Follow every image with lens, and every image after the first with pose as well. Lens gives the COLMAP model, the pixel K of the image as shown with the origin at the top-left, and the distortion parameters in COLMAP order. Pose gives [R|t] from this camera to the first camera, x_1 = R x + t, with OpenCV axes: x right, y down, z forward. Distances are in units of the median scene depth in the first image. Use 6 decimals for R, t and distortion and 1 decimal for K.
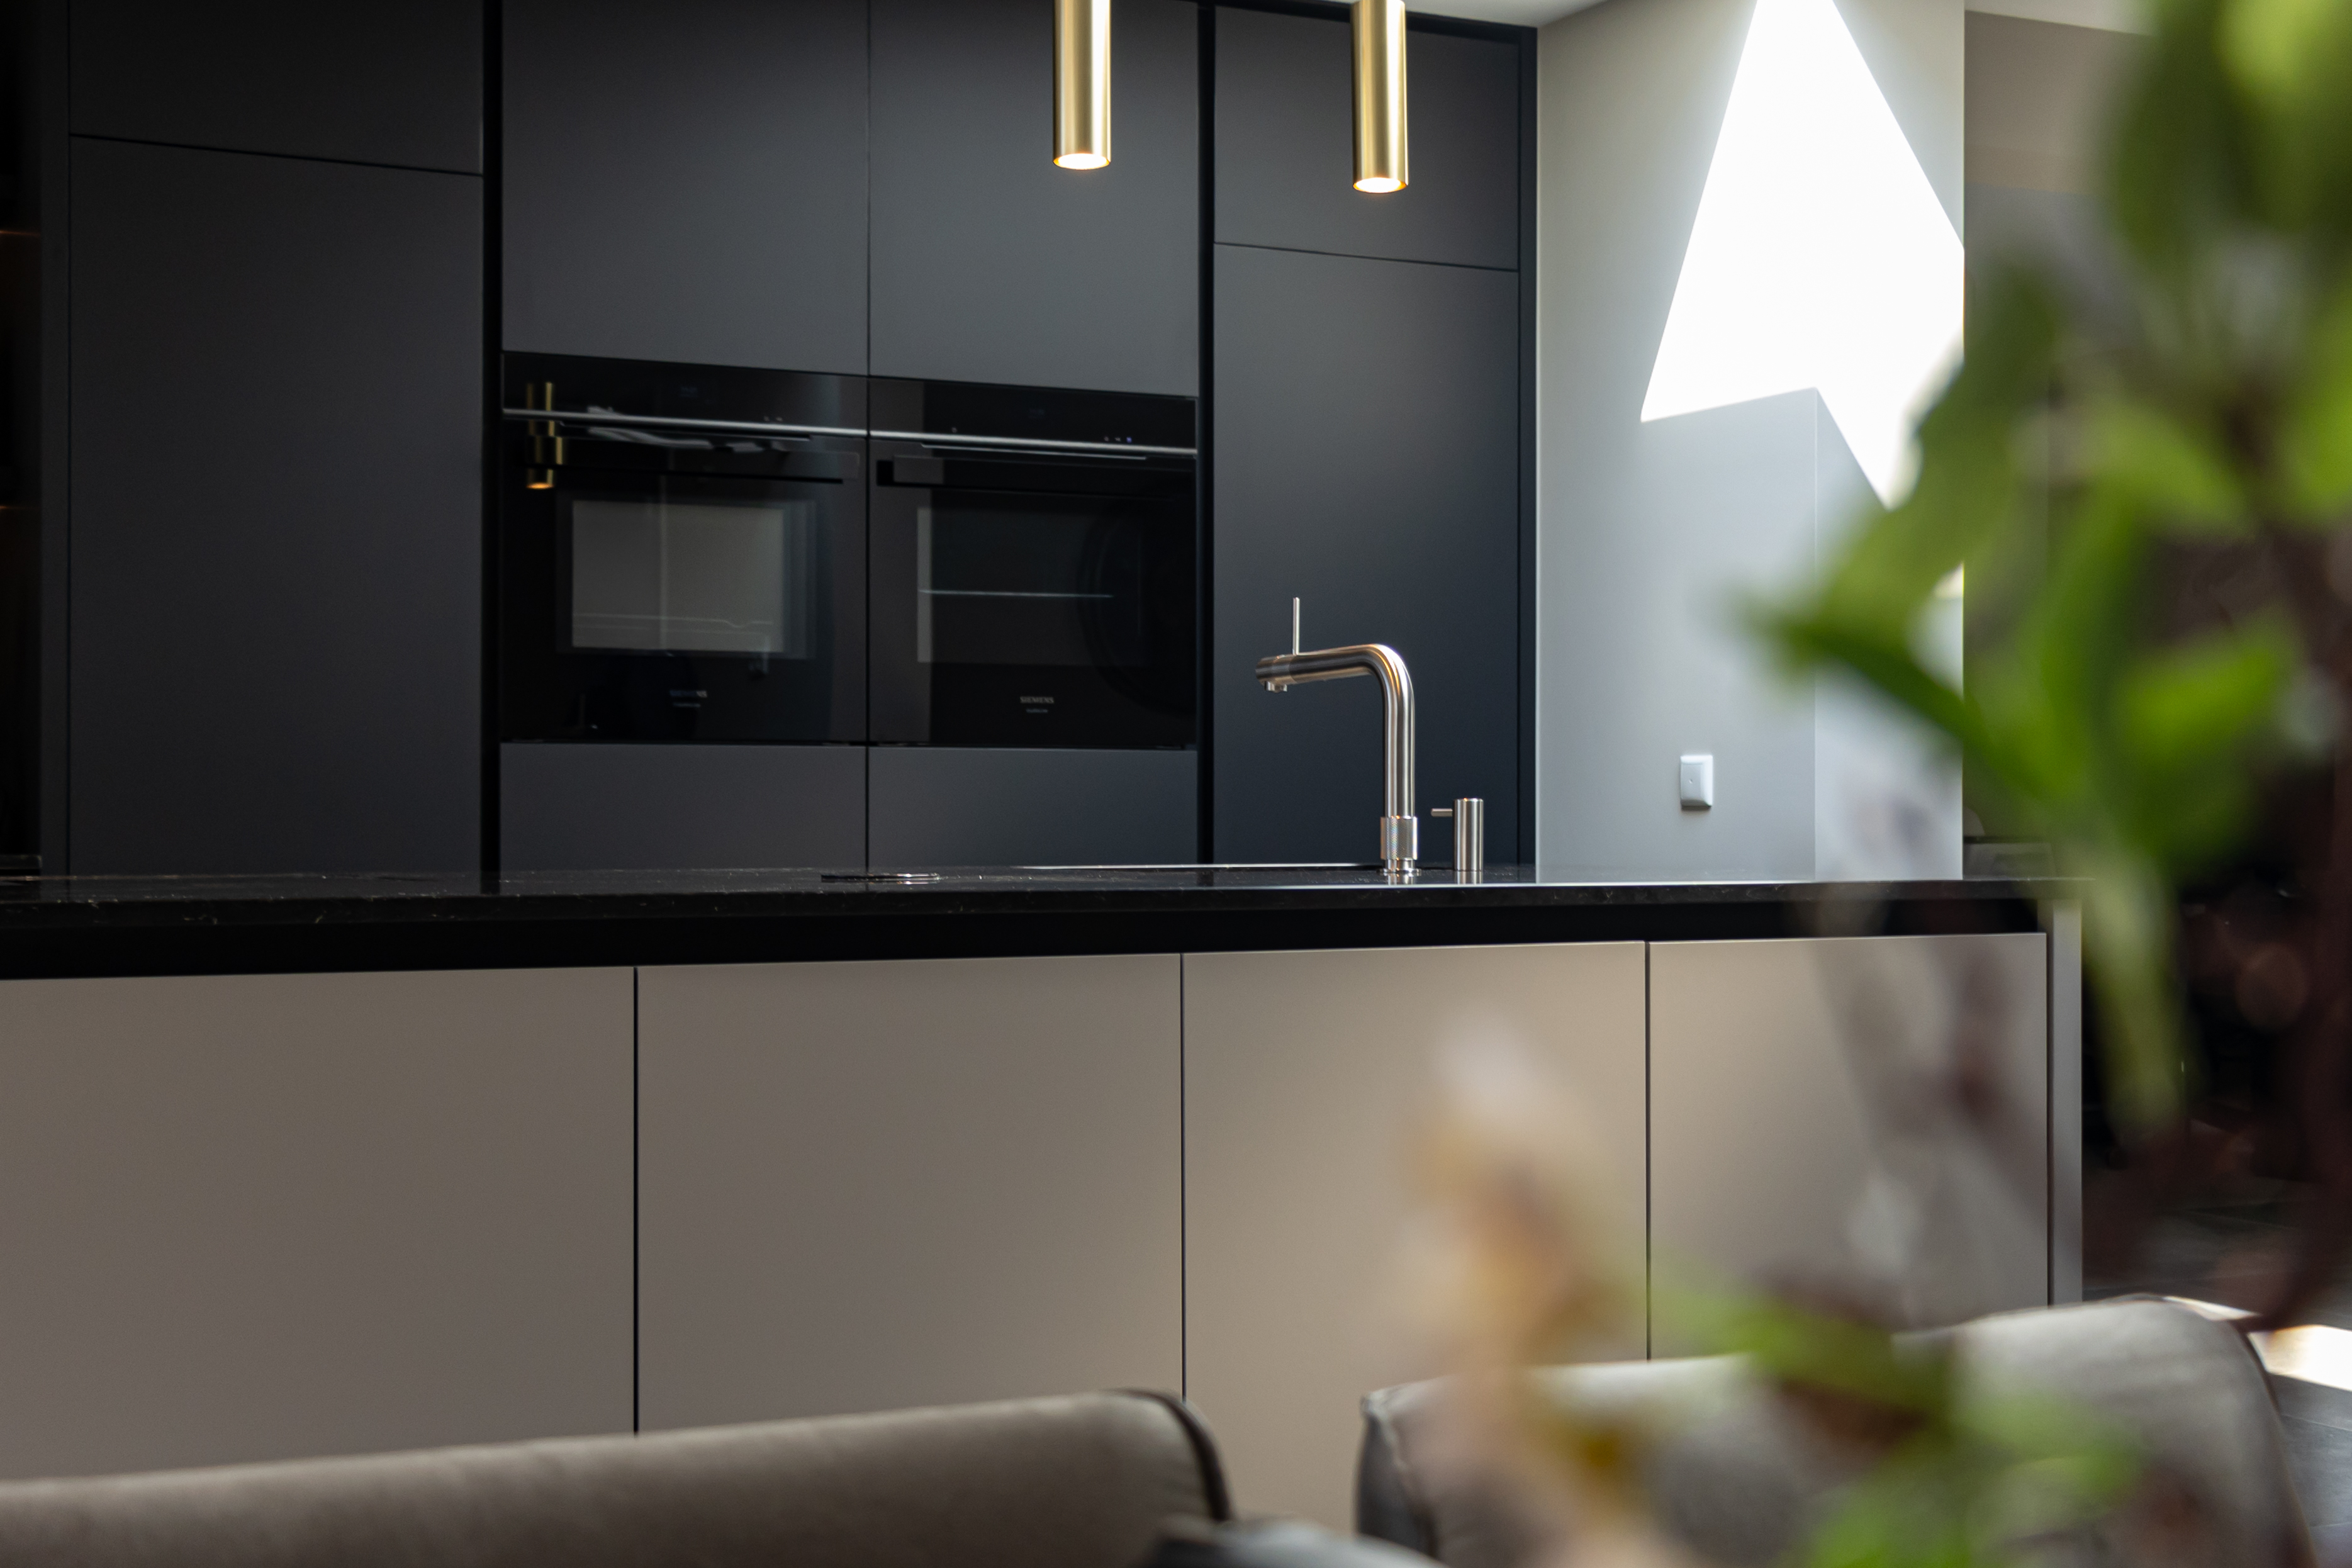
lens RADIAL K [[3038.0, 0, 1155.3], [0, 3038.0, 789.8], [0, 0, 1]] dist [0.000935, 0.036411]
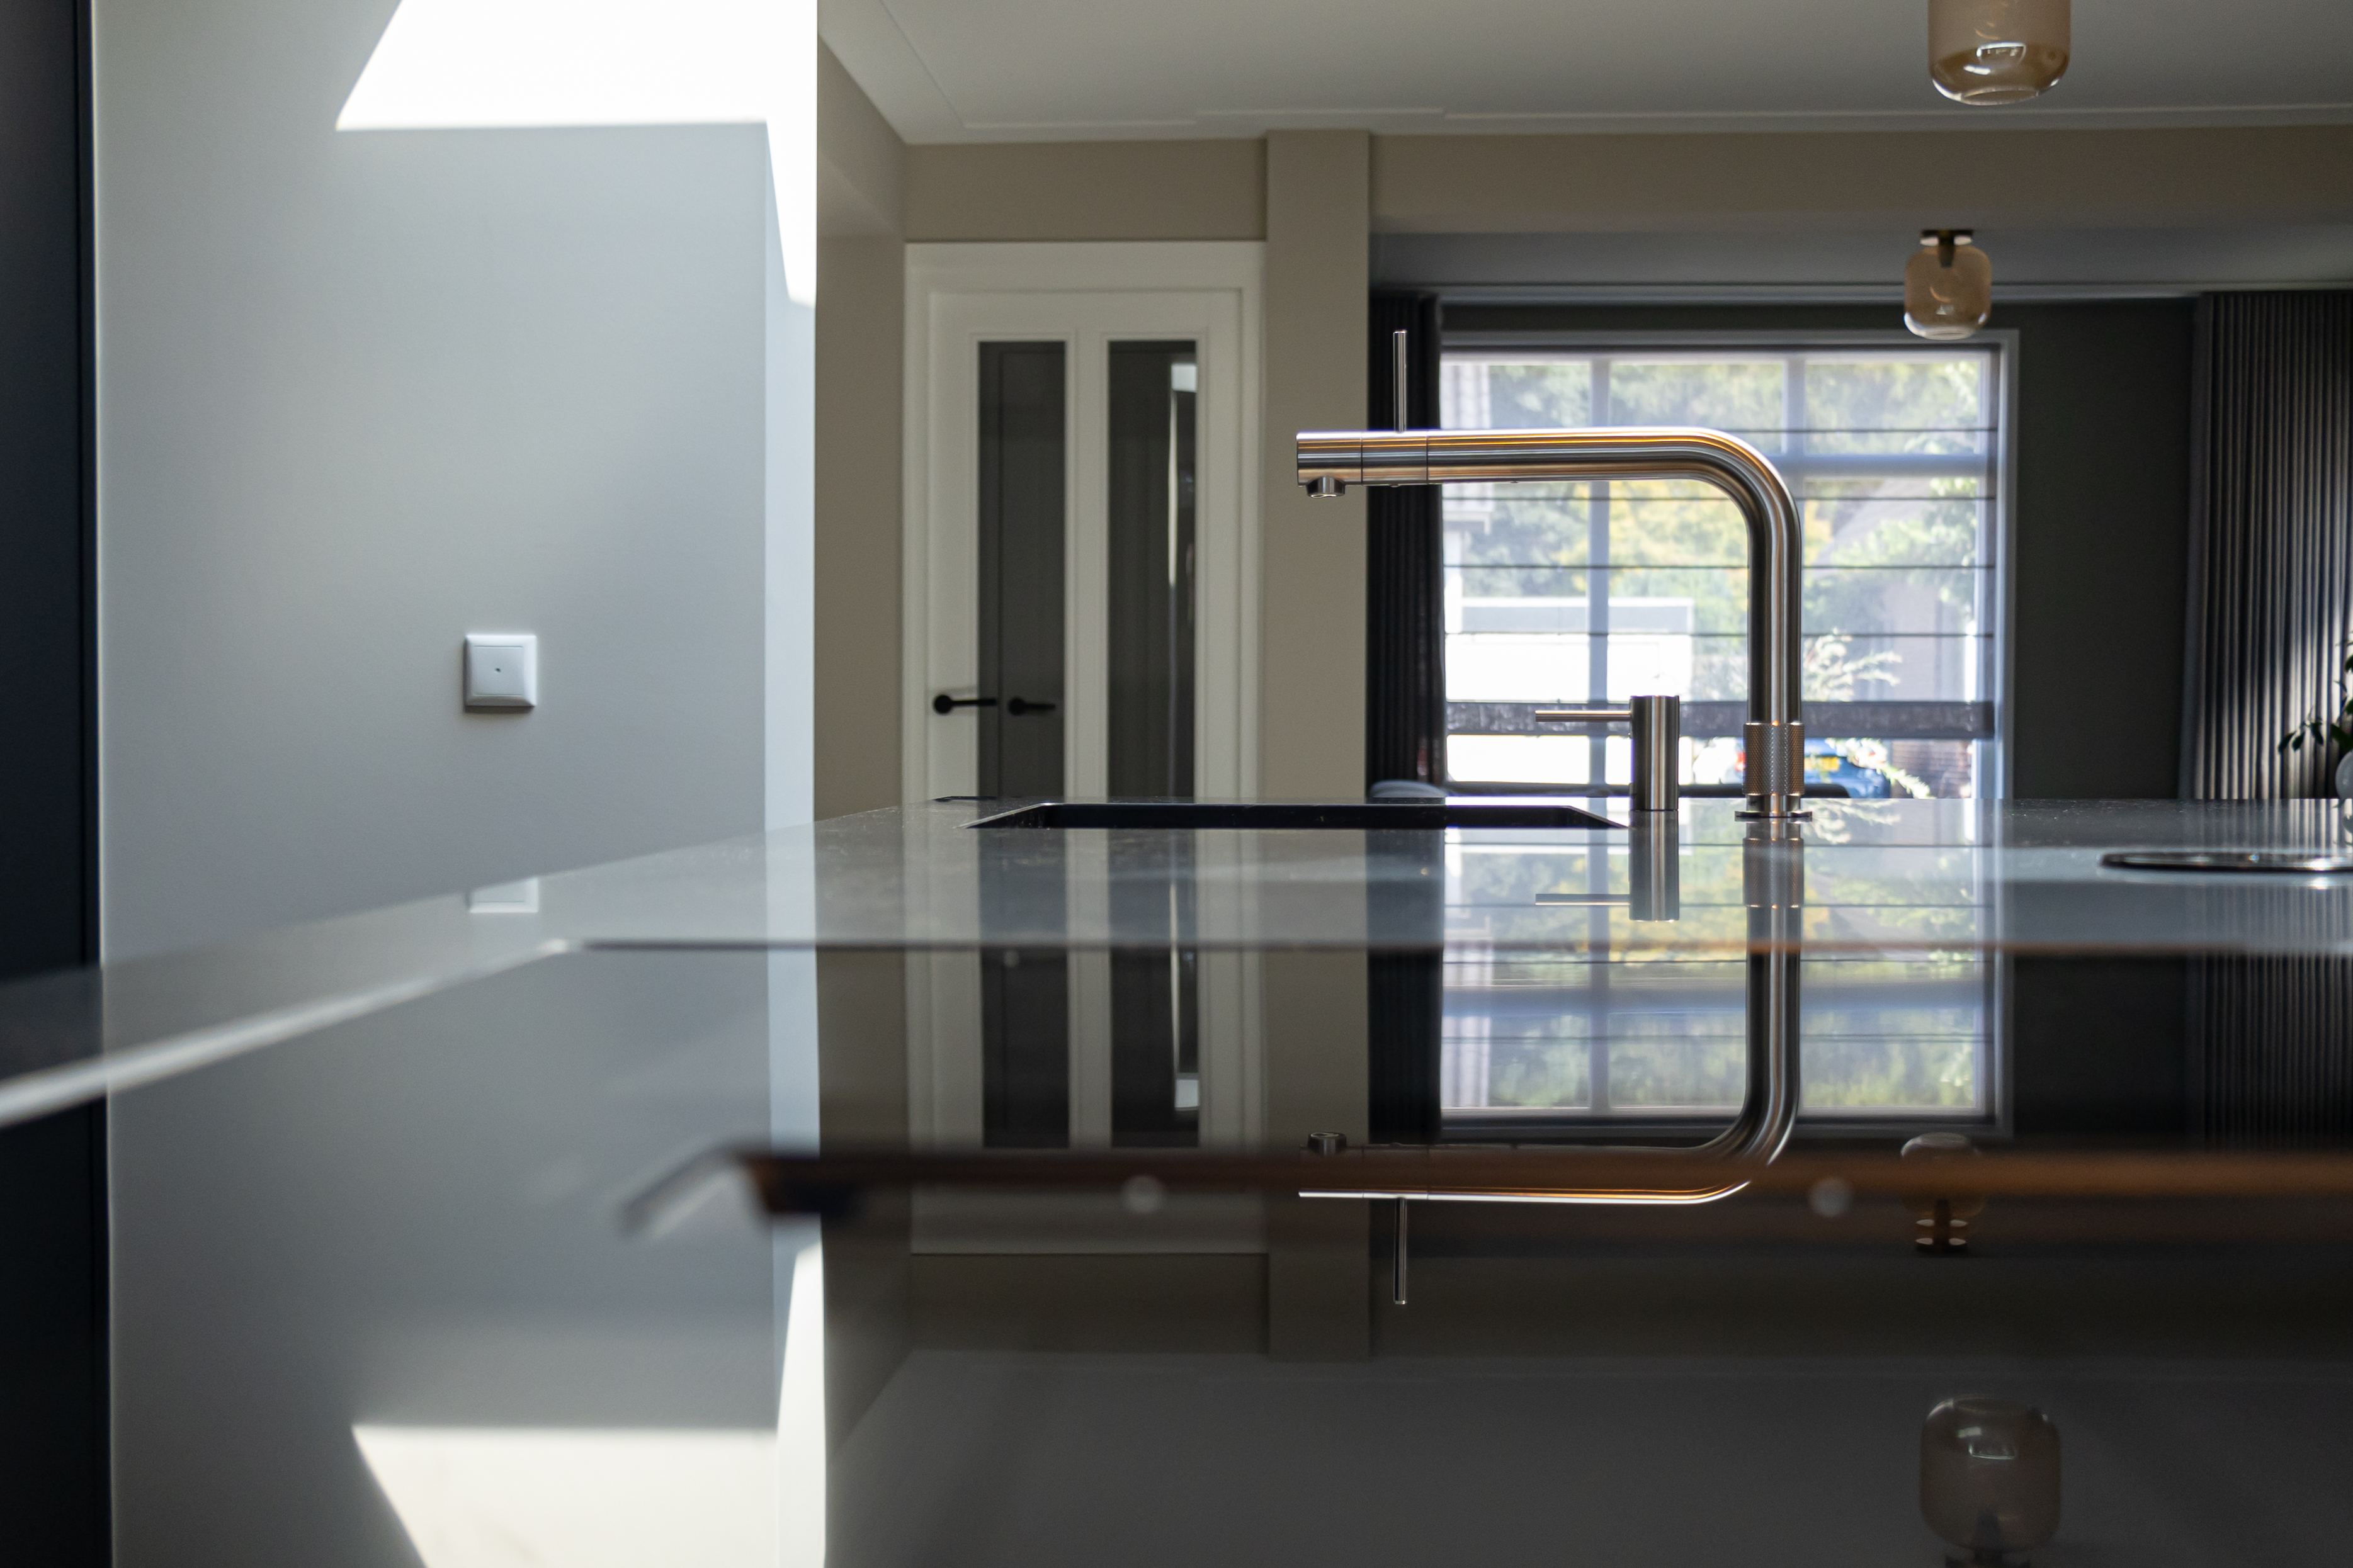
lens RADIAL K [[2752.1, 0, 1162.2], [0, 2752.1, 781.7], [0, 0, 1]] dist [0.023199, 0.015272]
pose [[0.488632, -0.017969, 0.872305, -0.313740], [-0.009191, 0.999626, 0.025740, 0.005190], [-0.872442, -0.020595, 0.488284, 0.587090]]
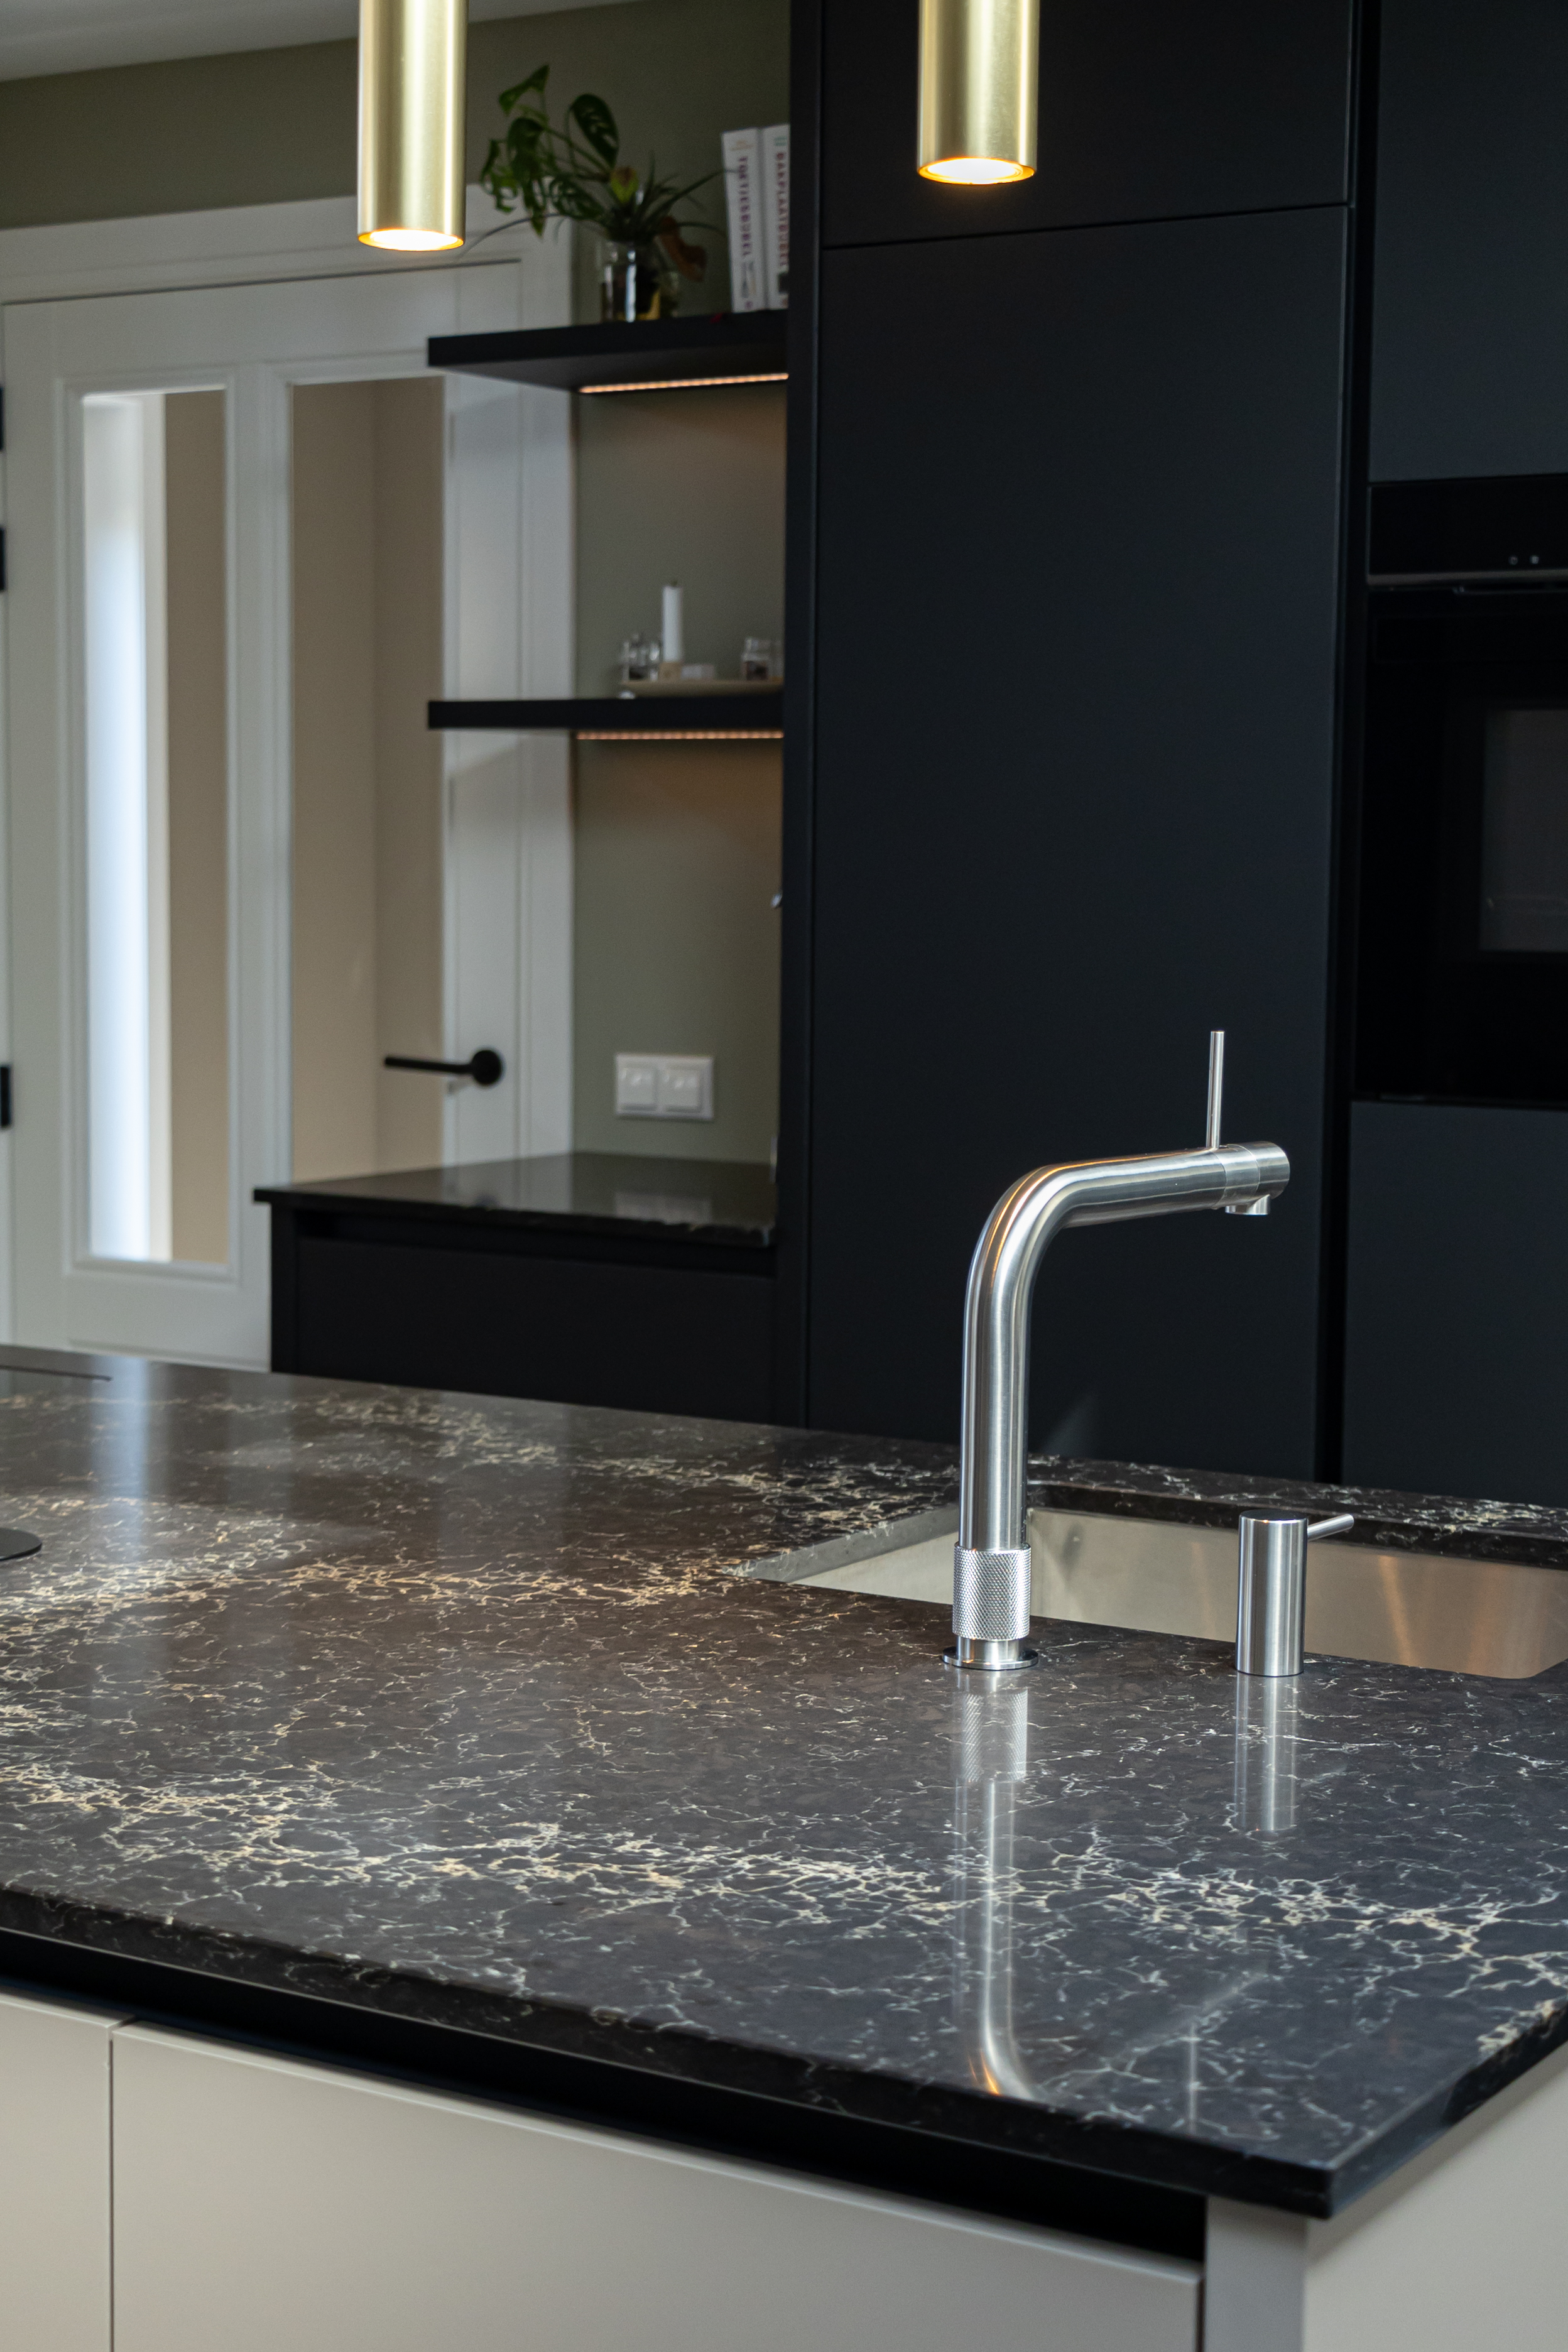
lens RADIAL K [[3743.1, 0, 785.7], [0, 3743.1, 1184.3], [0, 0, 1]] dist [0.041838, -0.011216]
pose [[0.523521, 0.083744, -0.847887, 0.381942], [-0.004788, 0.995431, 0.095360, -0.070786], [0.851999, -0.045863, 0.521530, 0.467862]]
